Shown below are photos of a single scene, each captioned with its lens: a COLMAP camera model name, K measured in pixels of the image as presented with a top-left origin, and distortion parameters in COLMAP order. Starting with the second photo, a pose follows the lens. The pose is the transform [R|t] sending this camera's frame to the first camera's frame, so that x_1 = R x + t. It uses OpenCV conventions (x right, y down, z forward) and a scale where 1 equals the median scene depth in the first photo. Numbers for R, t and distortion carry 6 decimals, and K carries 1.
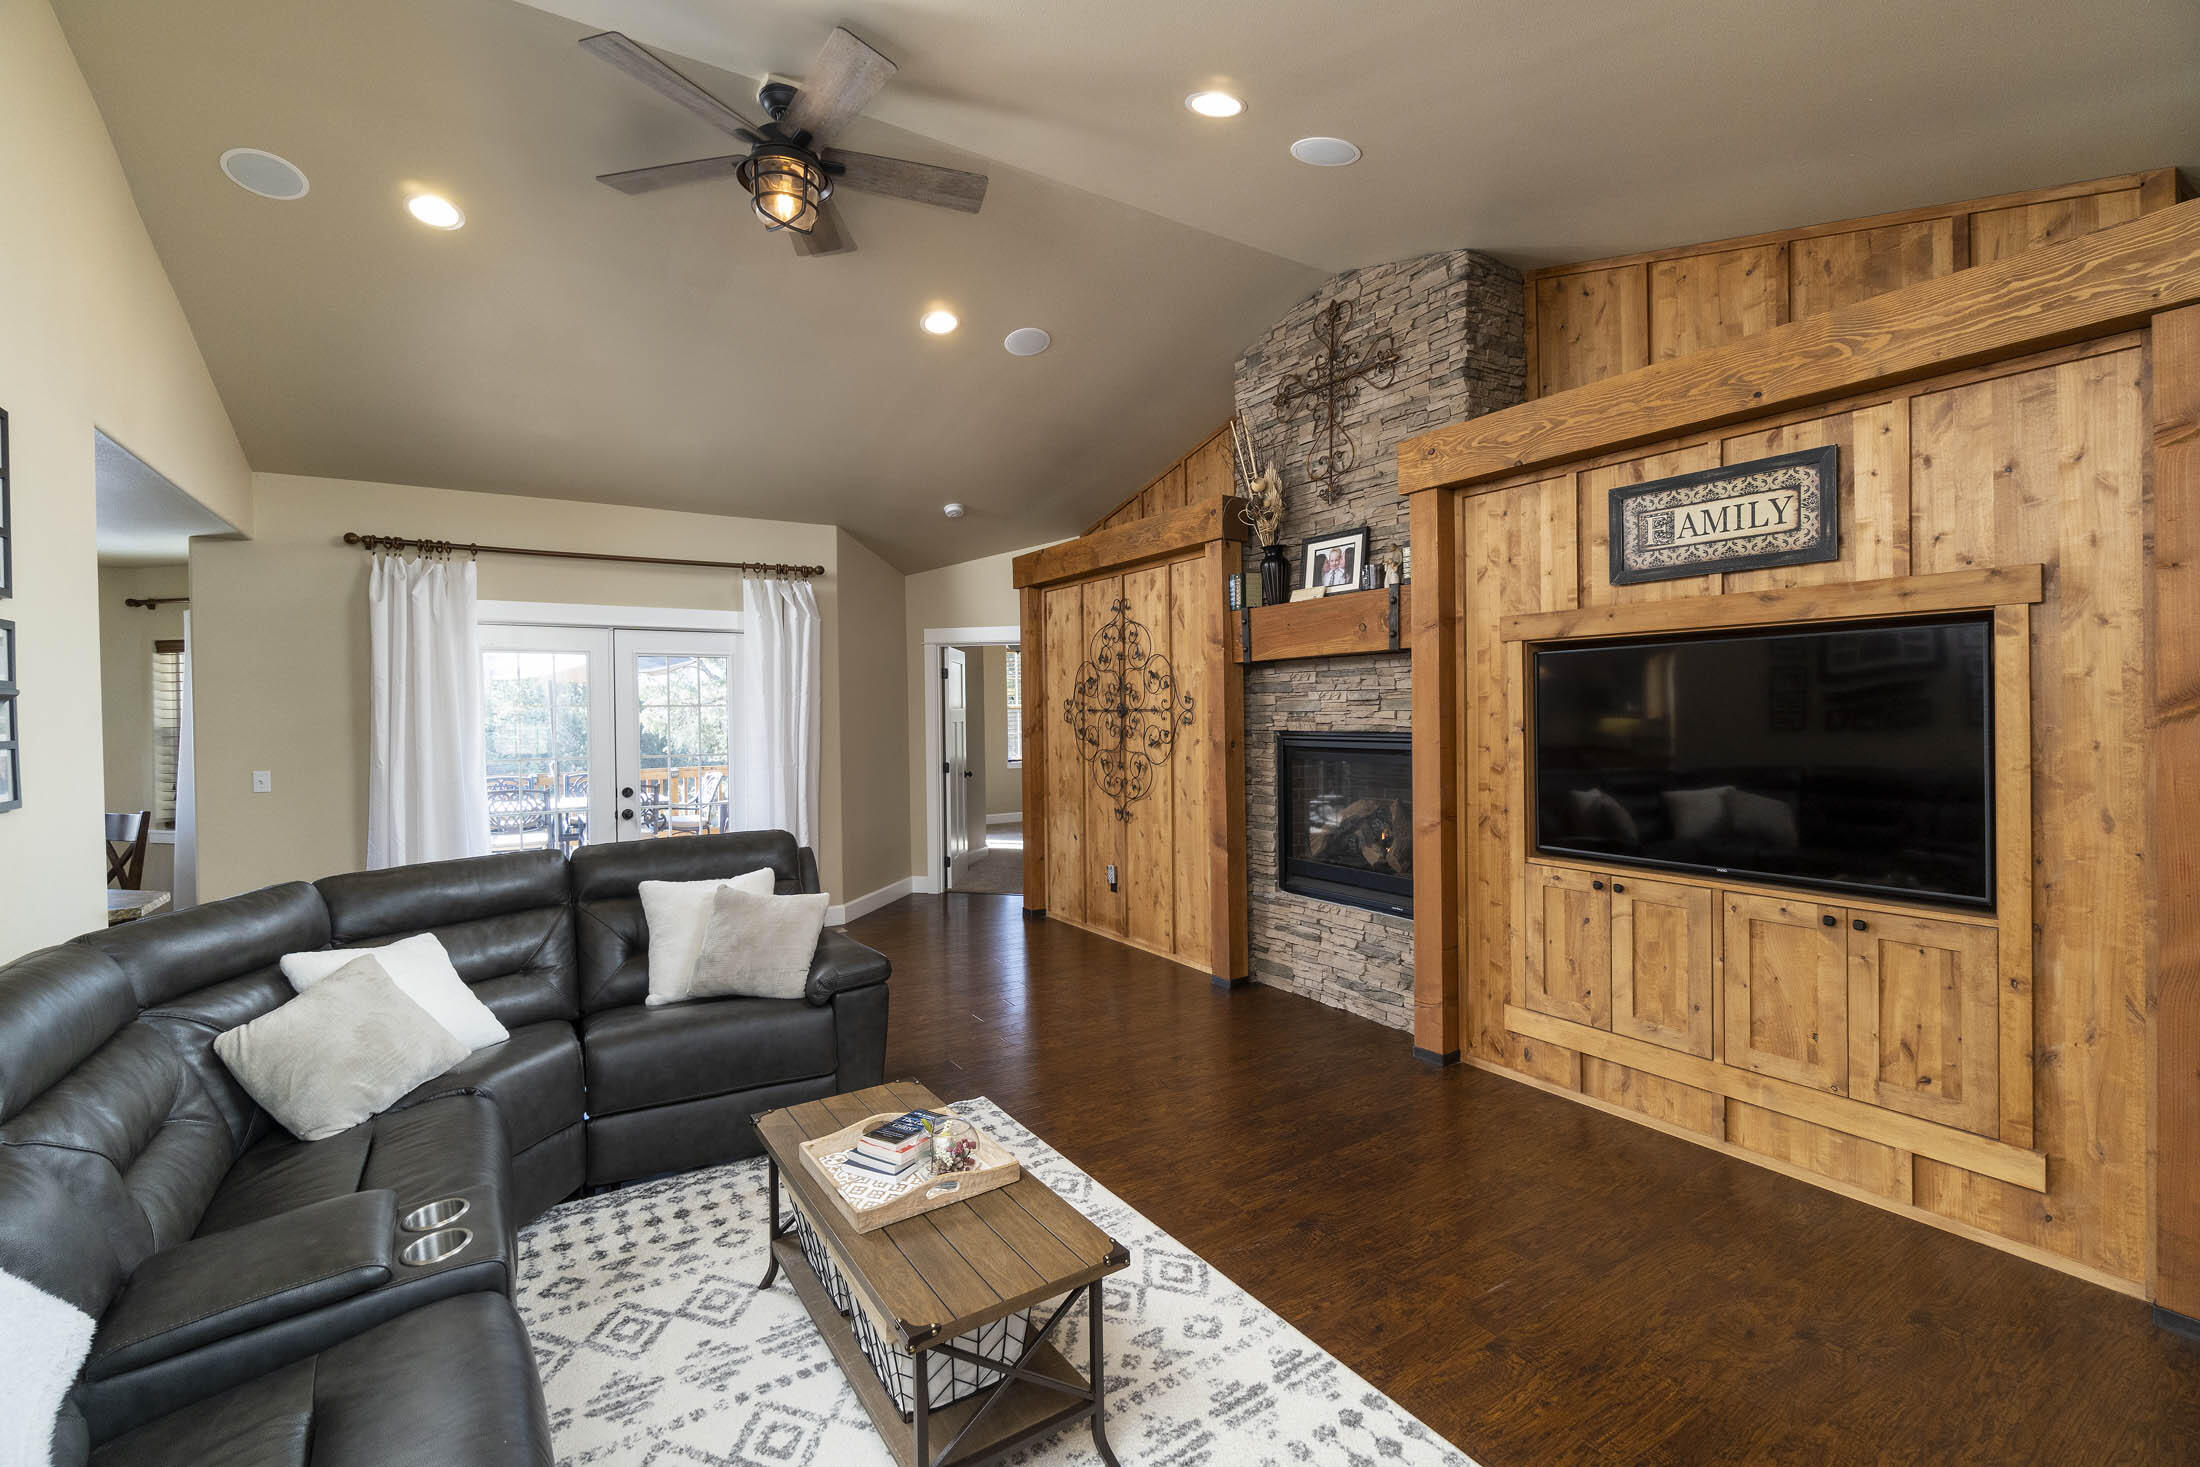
lens RADIAL K [[961.1, 0, 1094.5], [0, 961.1, 720.5], [0, 0, 1]] dist [-0.010100, -0.000144]
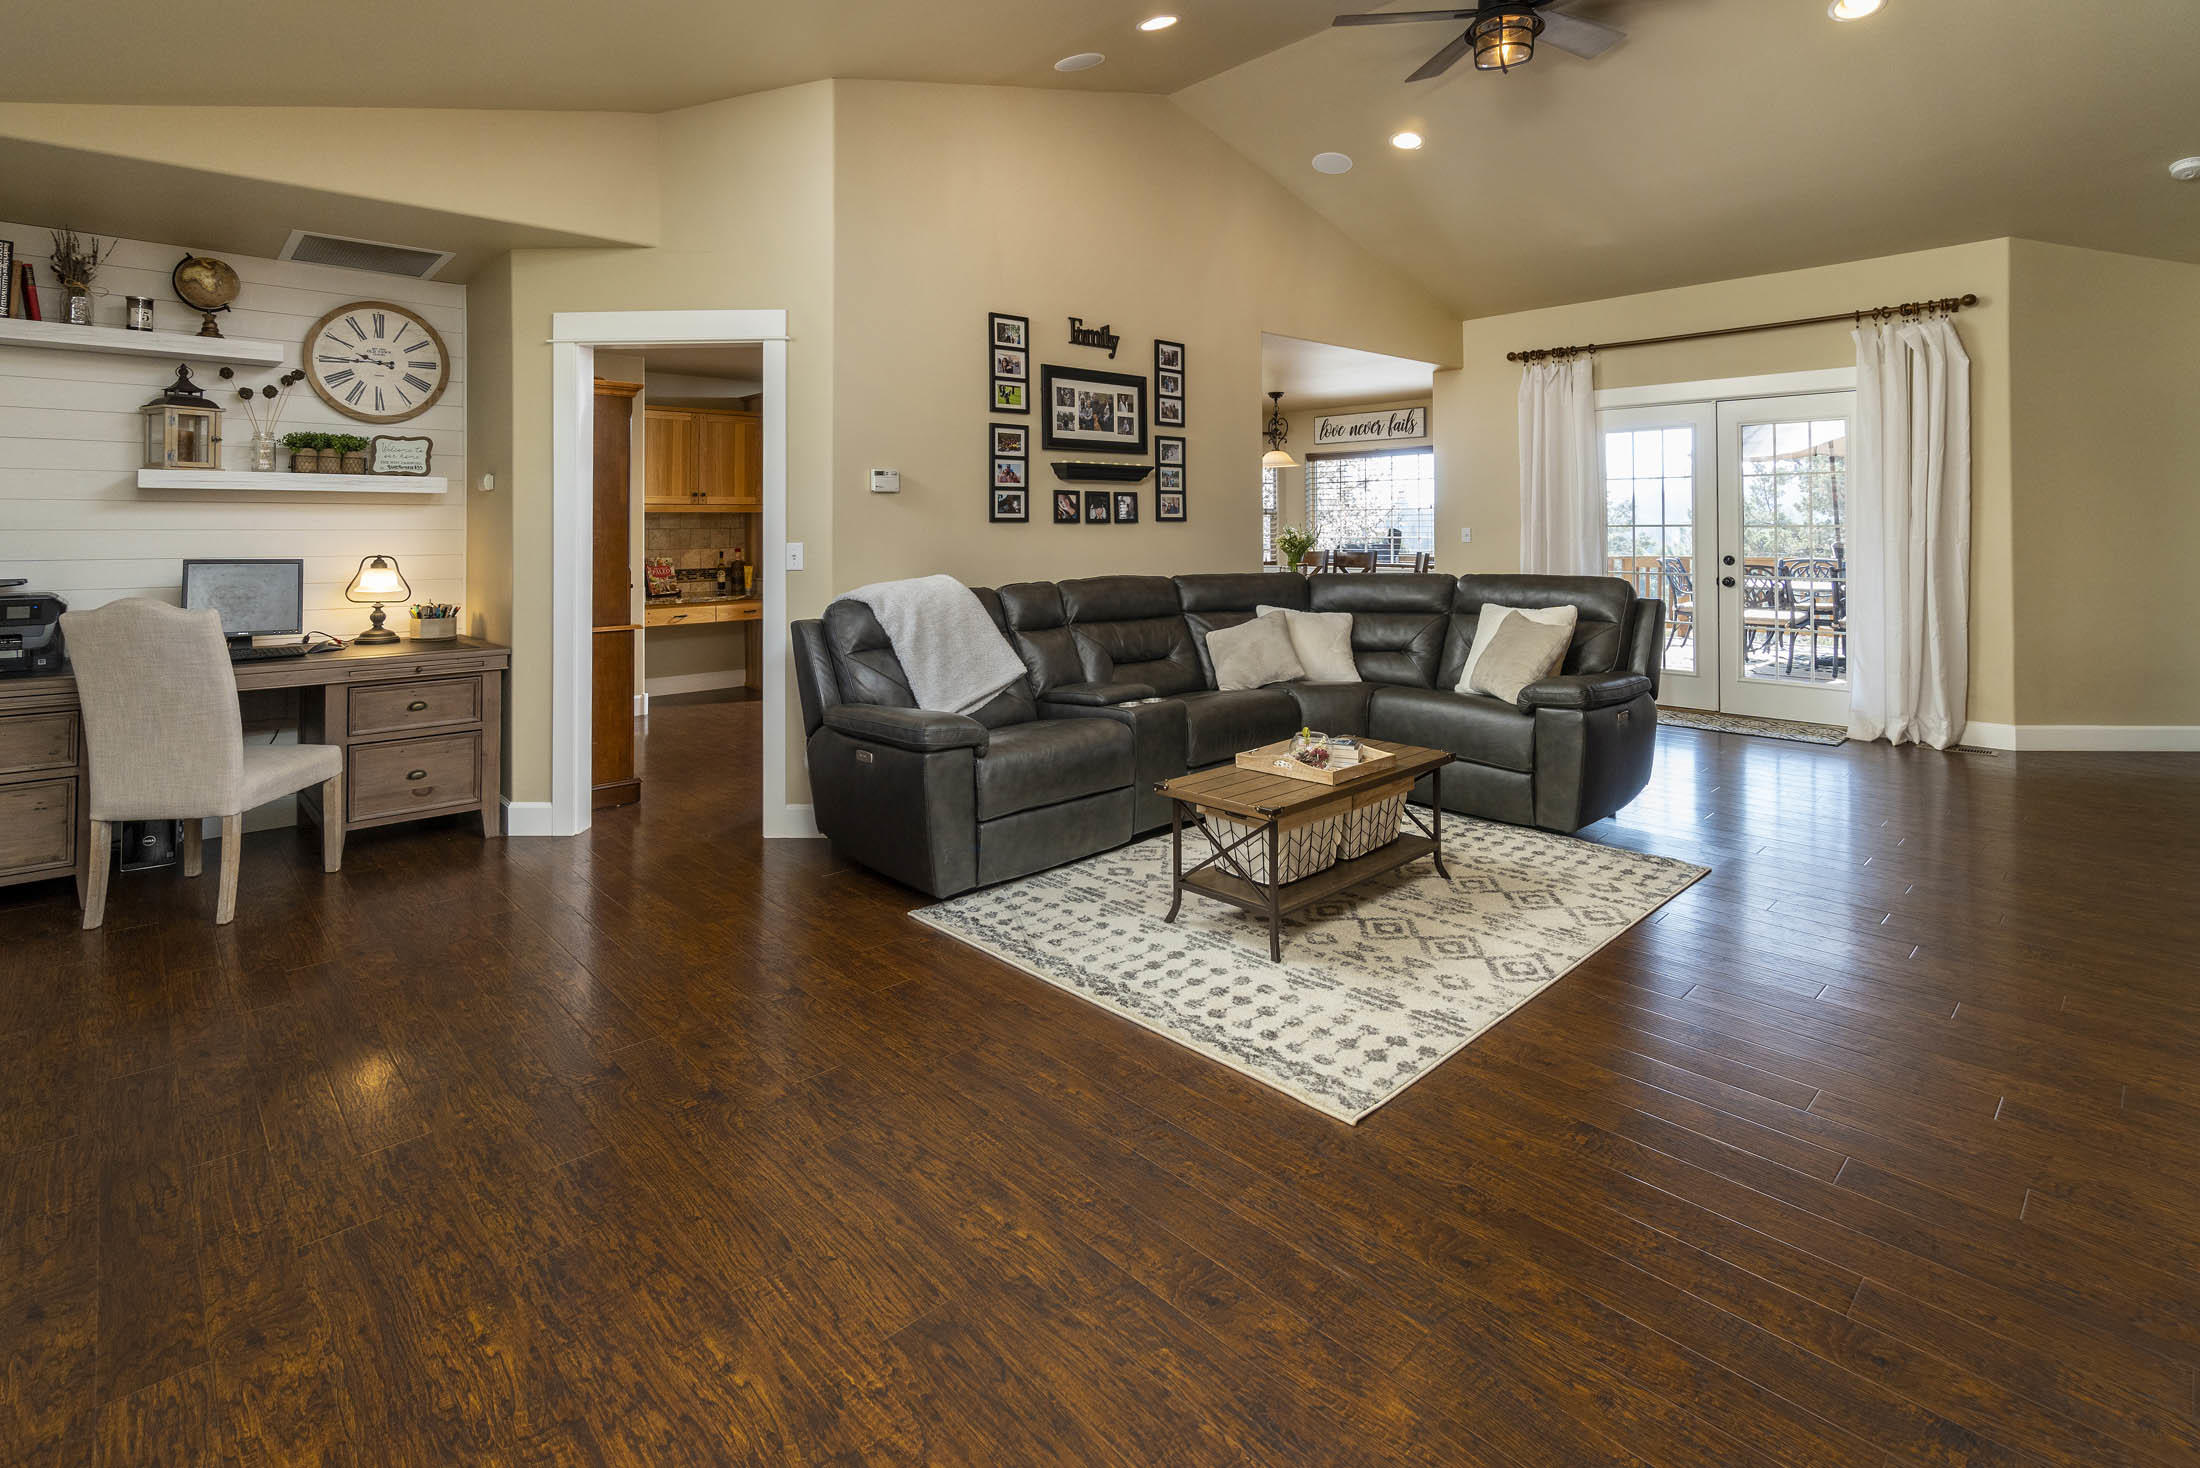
lens RADIAL K [[1047.8, 0, 1107.4], [0, 1047.8, 514.7], [0, 0, 1]] dist [-0.000566, -0.000062]
pose [[0.200072, 0.003657, -0.979774, 0.780488], [-0.004410, 0.999986, 0.002832, 0.043842], [0.979771, 0.003754, 0.200086, 0.209820]]
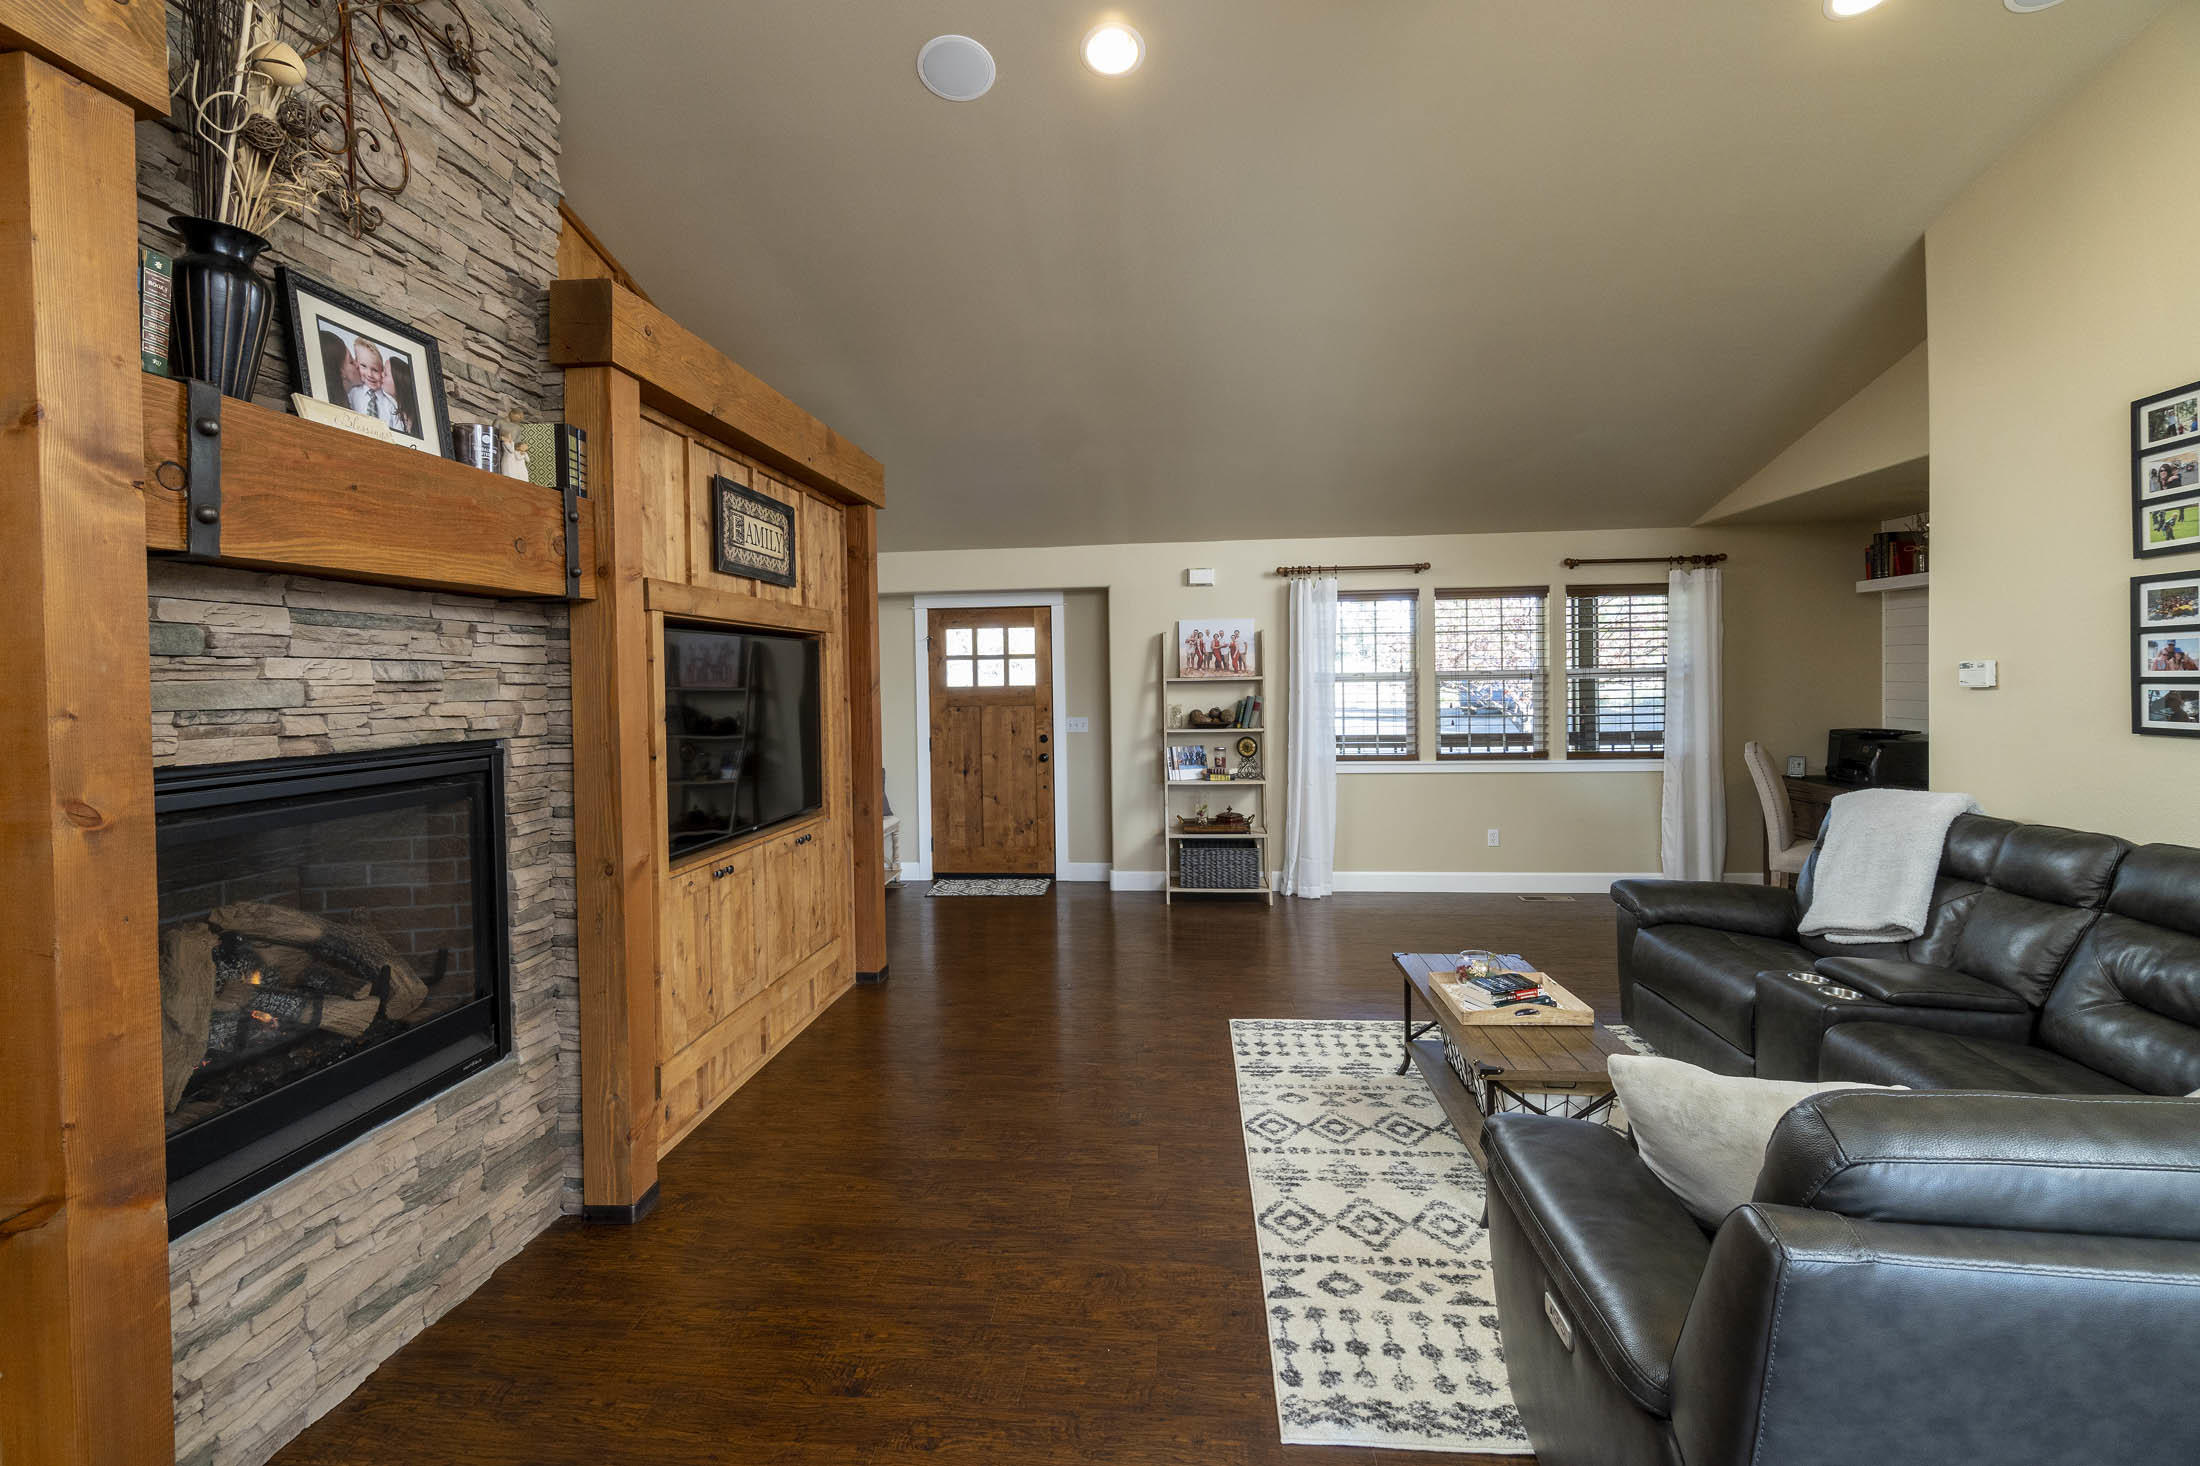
lens RADIAL K [[961.1, 0, 1054.2], [0, 961.1, 693.8], [0, 0, 1]] dist [-0.010100, -0.000144]
pose [[-0.759602, 0.016597, 0.650176, -0.357247], [0.033686, 0.999337, 0.013846, -0.012896], [-0.649515, 0.032419, -0.759658, 1.444906]]
